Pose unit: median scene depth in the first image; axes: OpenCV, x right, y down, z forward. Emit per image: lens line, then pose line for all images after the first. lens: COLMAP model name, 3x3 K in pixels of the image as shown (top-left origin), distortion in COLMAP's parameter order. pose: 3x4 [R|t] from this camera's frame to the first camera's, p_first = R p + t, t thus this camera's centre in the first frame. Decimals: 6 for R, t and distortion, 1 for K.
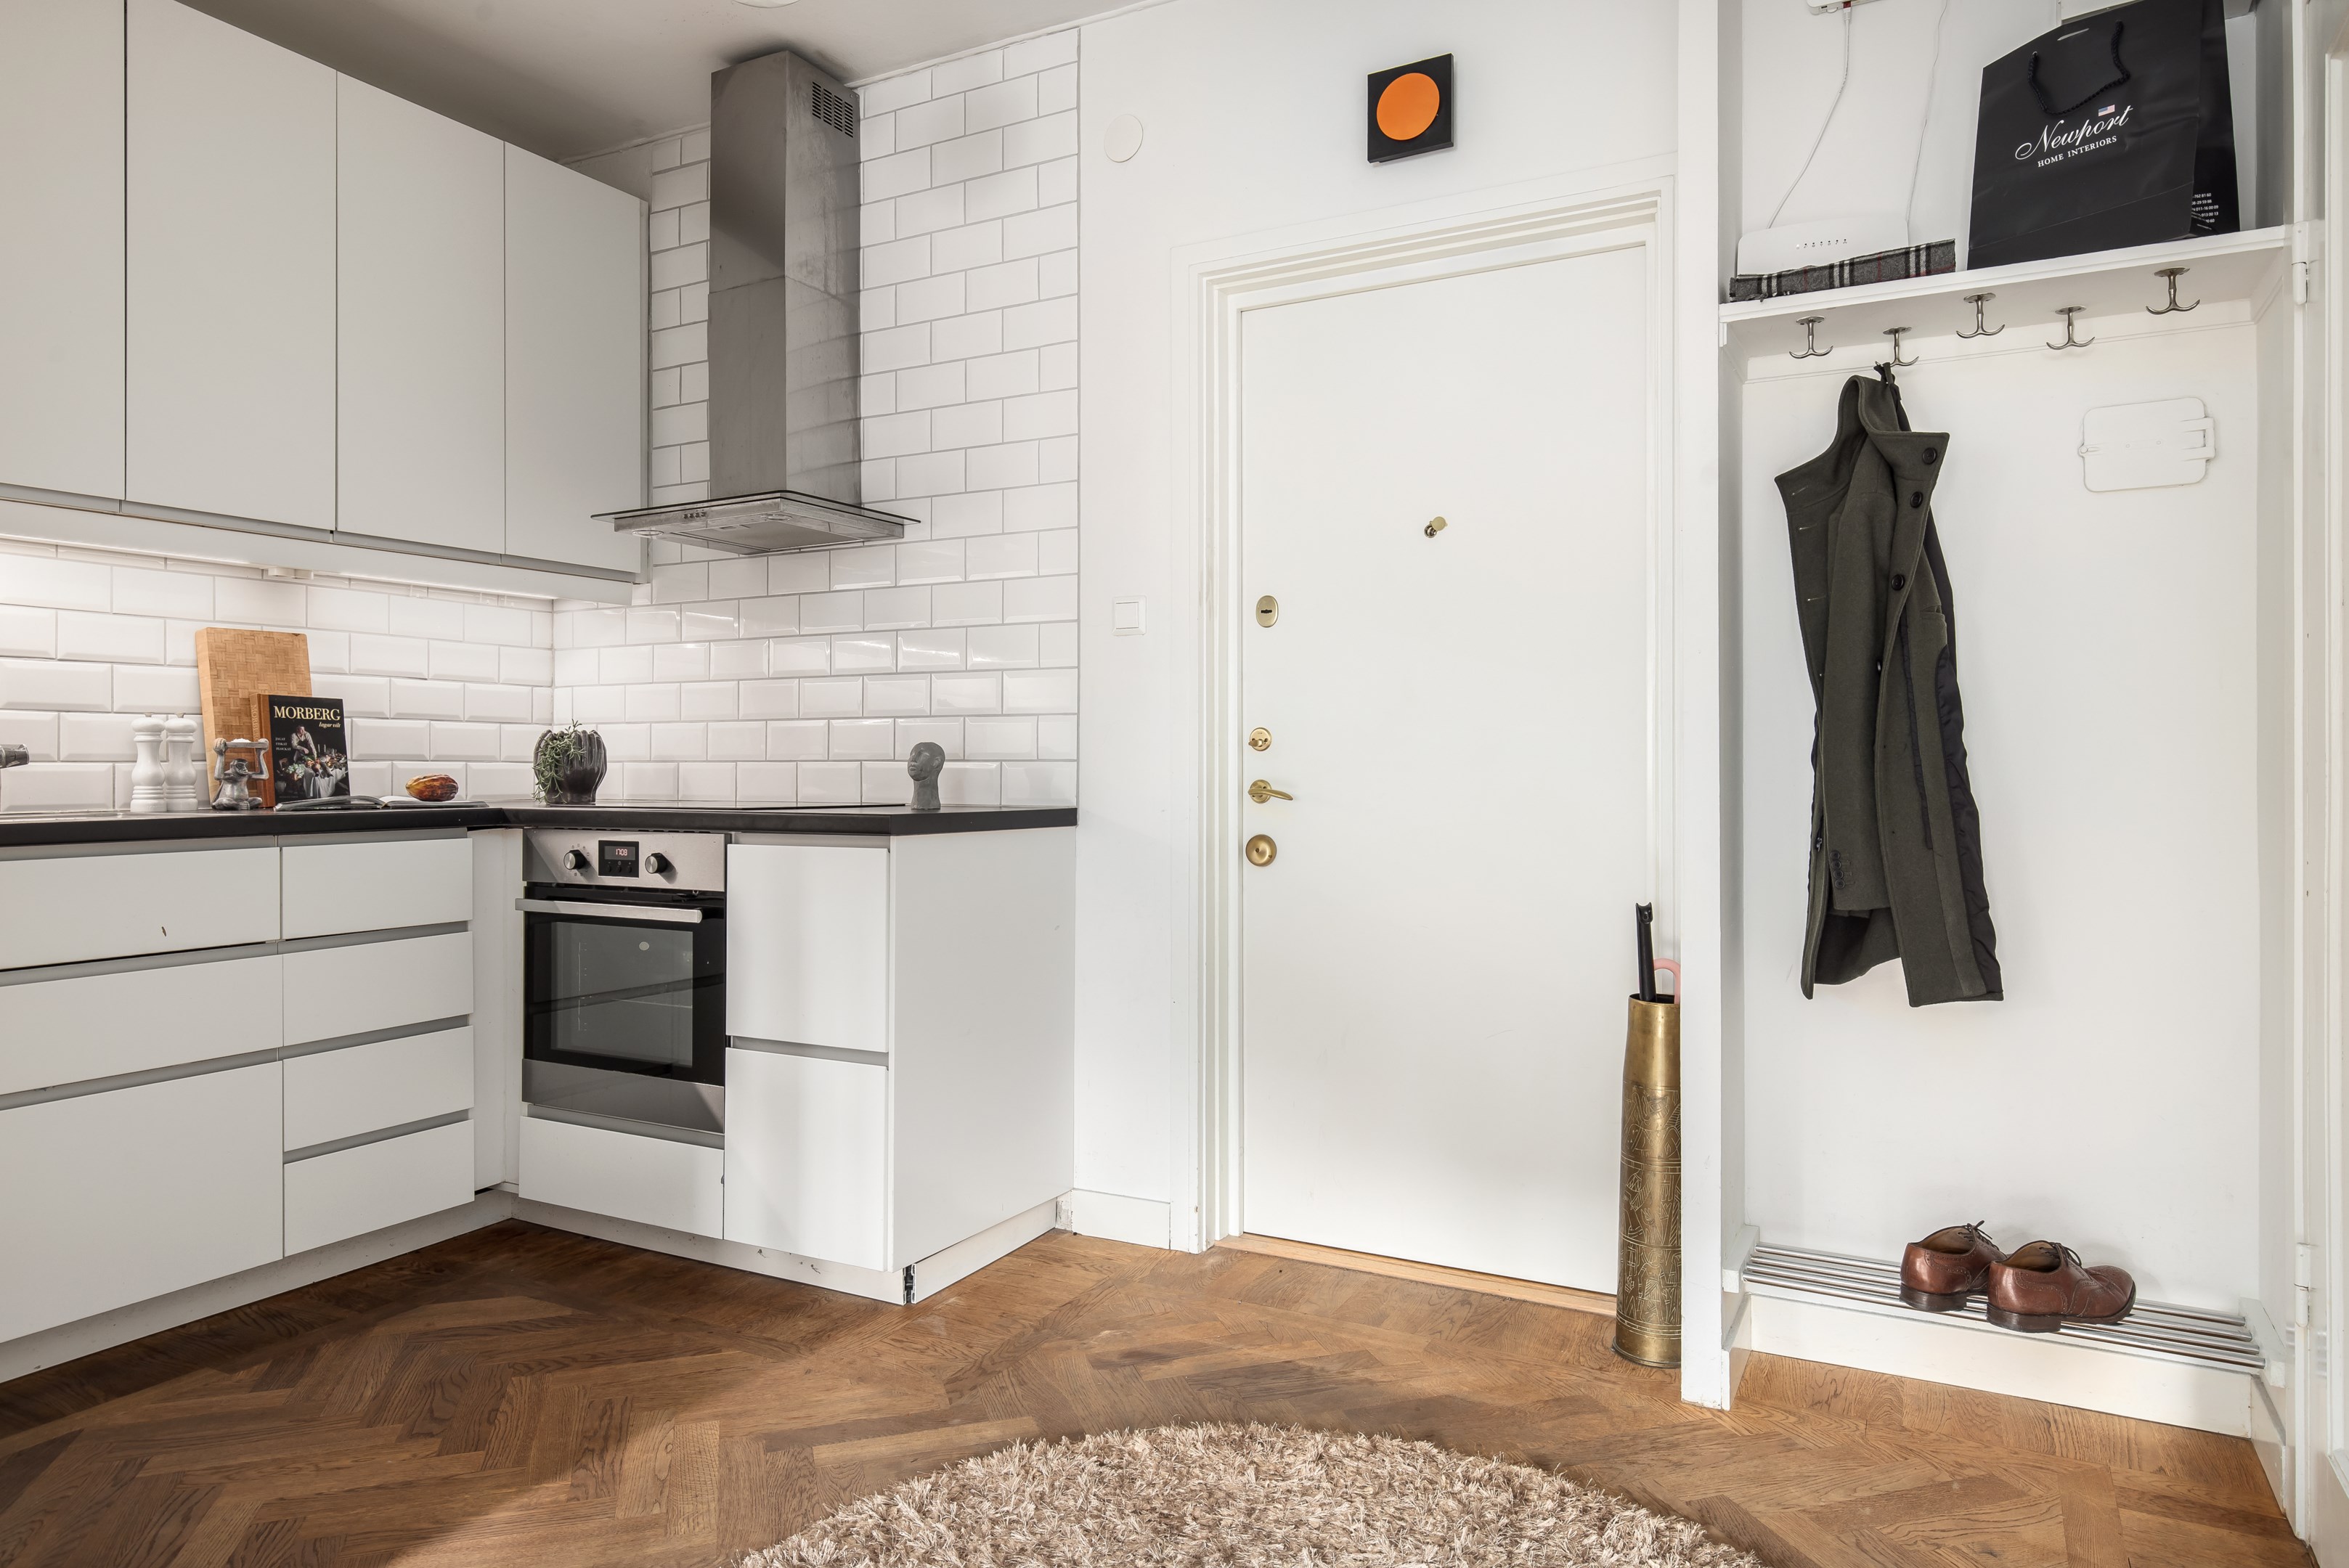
lens RADIAL K [[1447.0, 0, 1178.3], [0, 1447.0, 774.2], [0, 0, 1]] dist [0.007079, 0.000272]
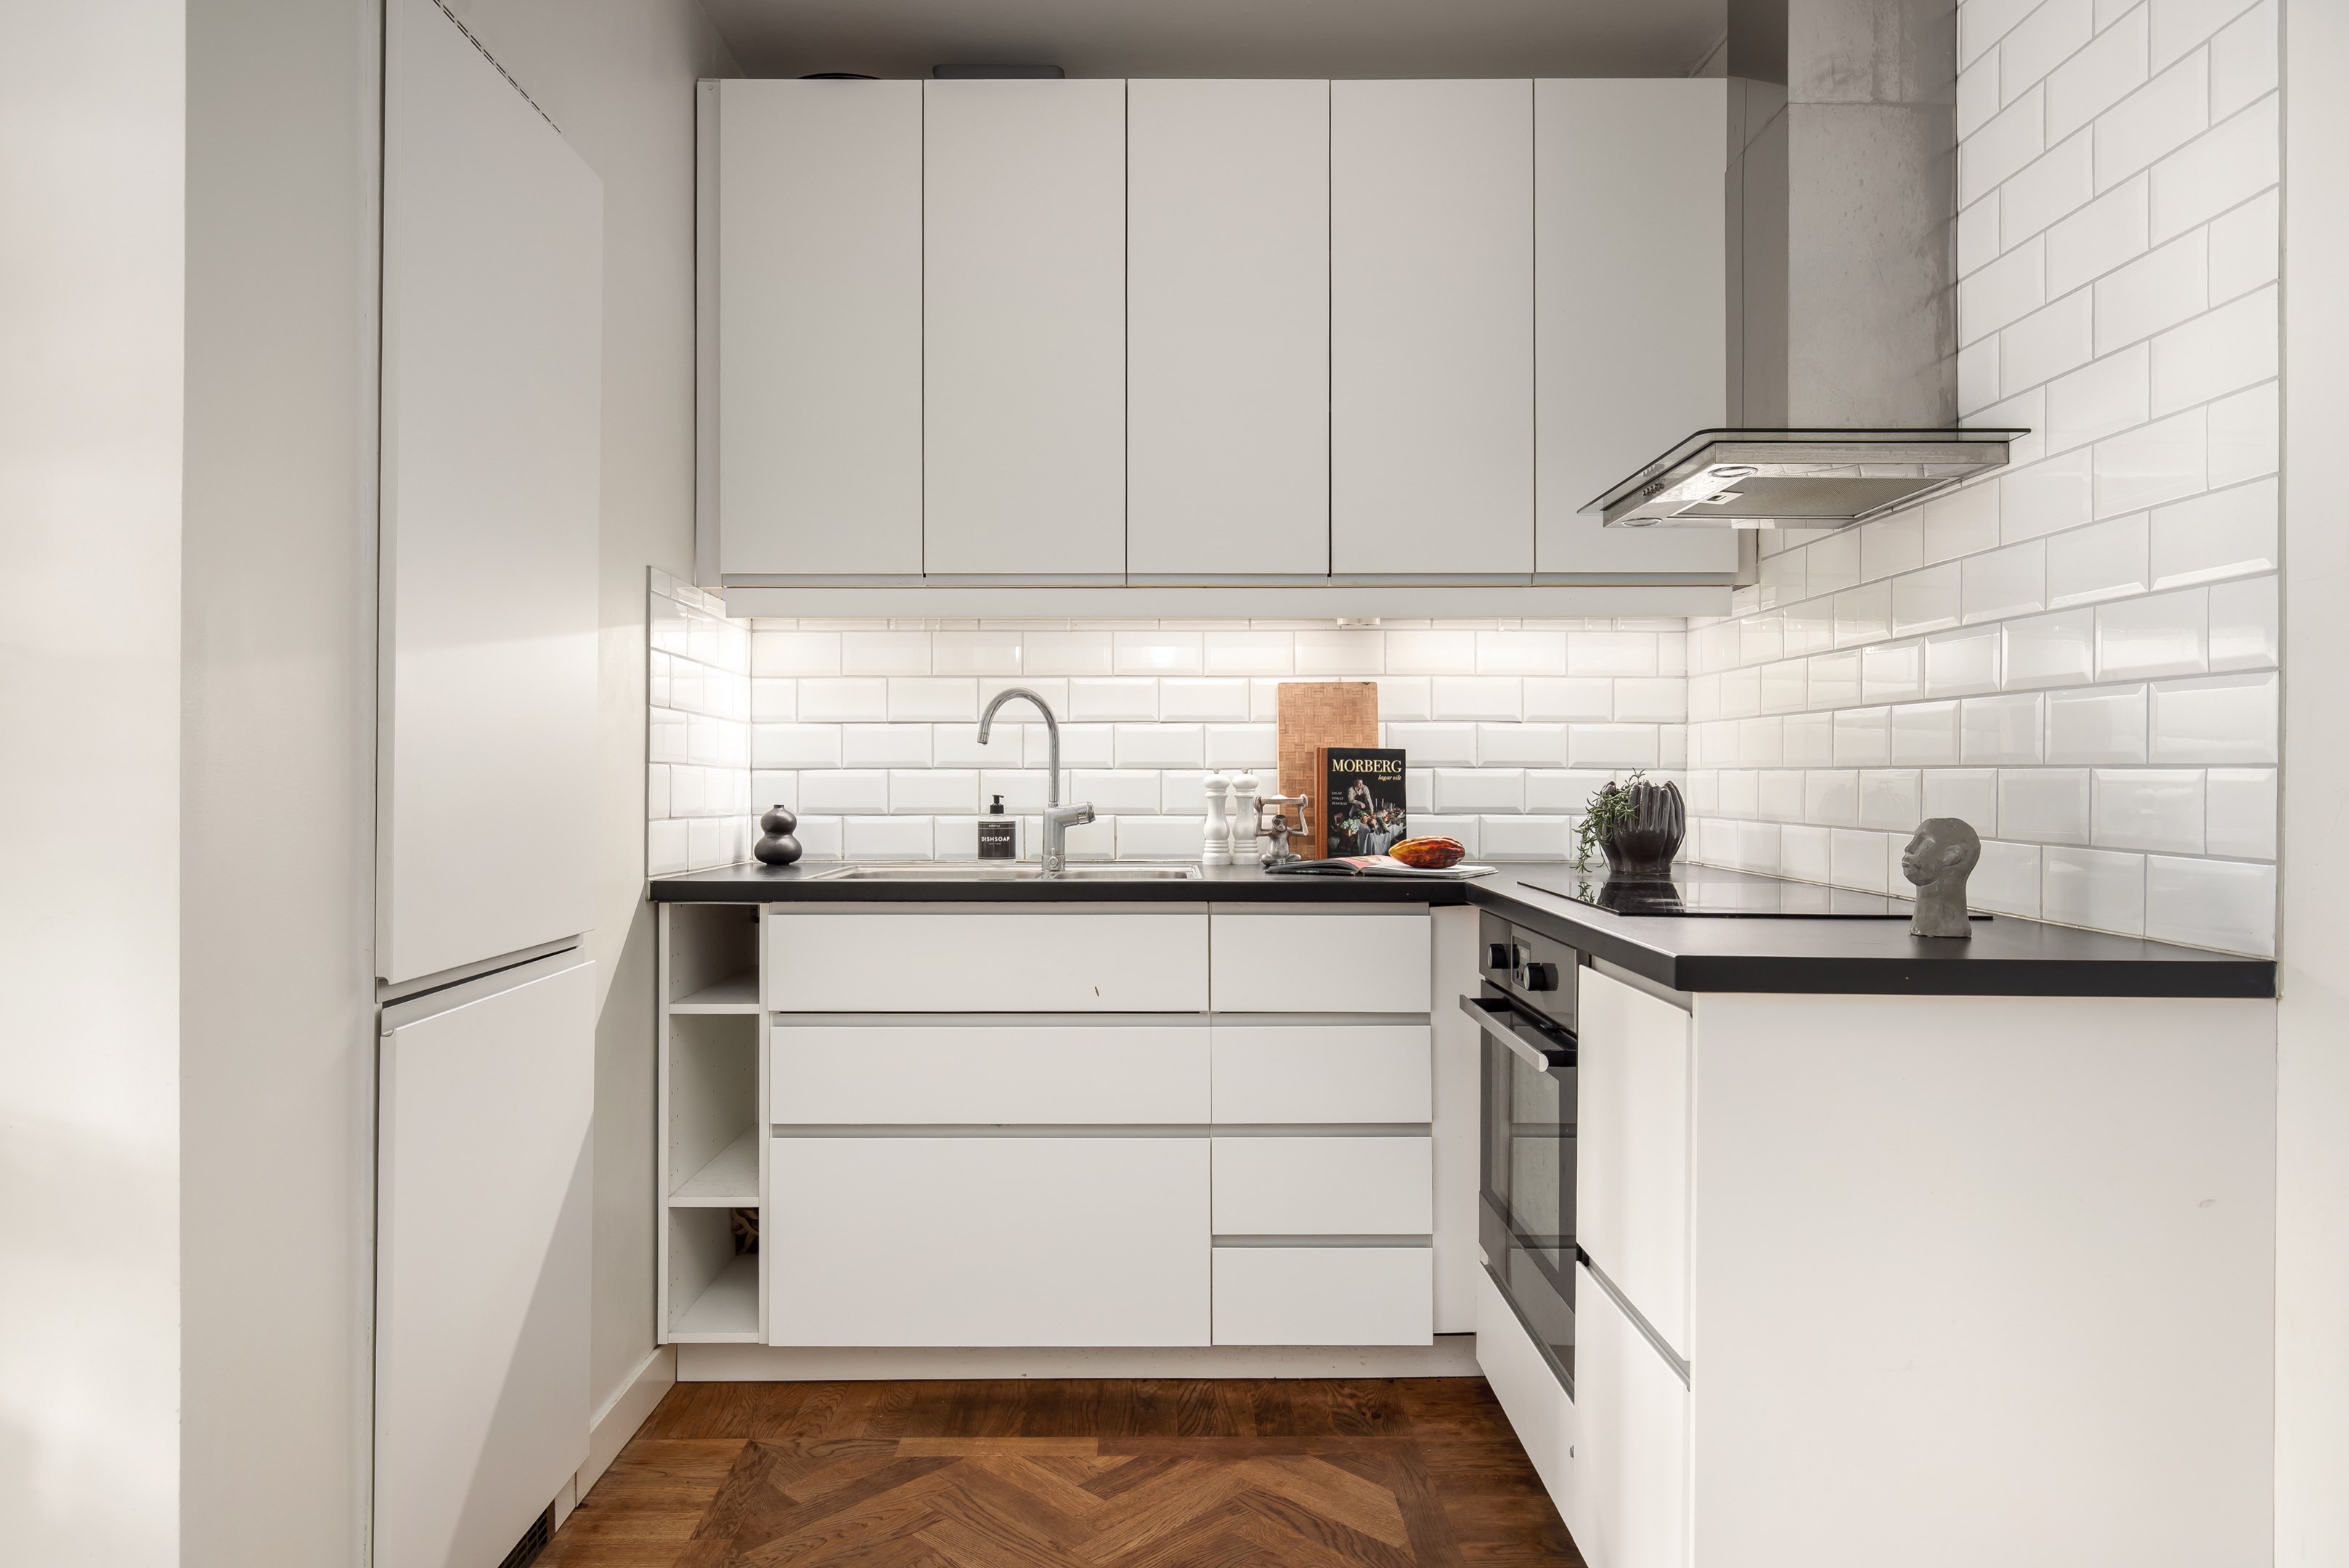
lens RADIAL K [[1447.0, 0, 1169.0], [0, 1447.0, 769.2], [0, 0, 1]] dist [0.007079, 0.000272]
pose [[0.476975, -0.000378, -0.878917, 0.177512], [-0.008571, 0.999950, -0.005081, -0.034583], [0.878875, 0.009957, 0.476948, 0.443191]]
